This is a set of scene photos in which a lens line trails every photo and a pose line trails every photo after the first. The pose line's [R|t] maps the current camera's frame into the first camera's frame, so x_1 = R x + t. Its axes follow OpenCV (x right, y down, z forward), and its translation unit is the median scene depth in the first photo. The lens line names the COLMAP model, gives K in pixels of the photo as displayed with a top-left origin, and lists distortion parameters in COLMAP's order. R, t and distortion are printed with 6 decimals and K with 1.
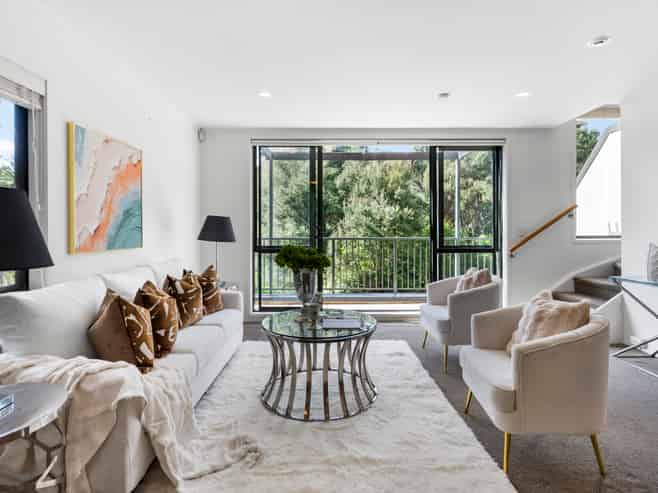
lens RADIAL K [[345.1, 0, 327.9], [0, 345.1, 232.7], [0, 0, 1]] dist [0.001591, 0.000915]
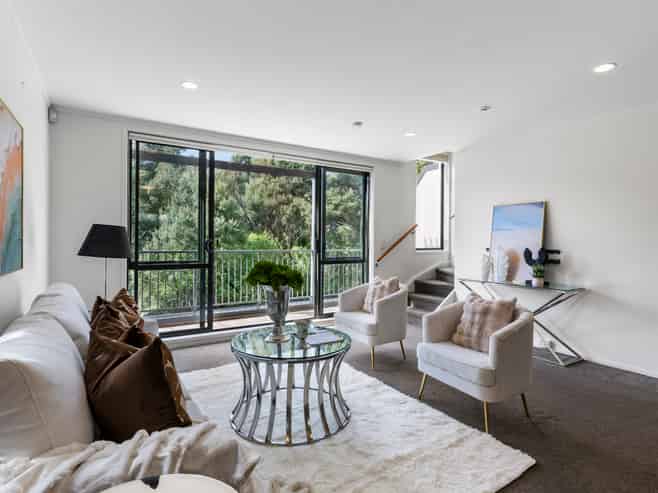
lens RADIAL K [[340.7, 0, 329.0], [0, 340.7, 246.5], [0, 0, 1]] dist [0.000717, 0.000472]
pose [[0.865058, 0.000471, 0.501671, -0.202671], [-0.003638, 0.999979, 0.005334, -0.004341], [-0.501658, -0.006439, 0.865042, 0.061780]]
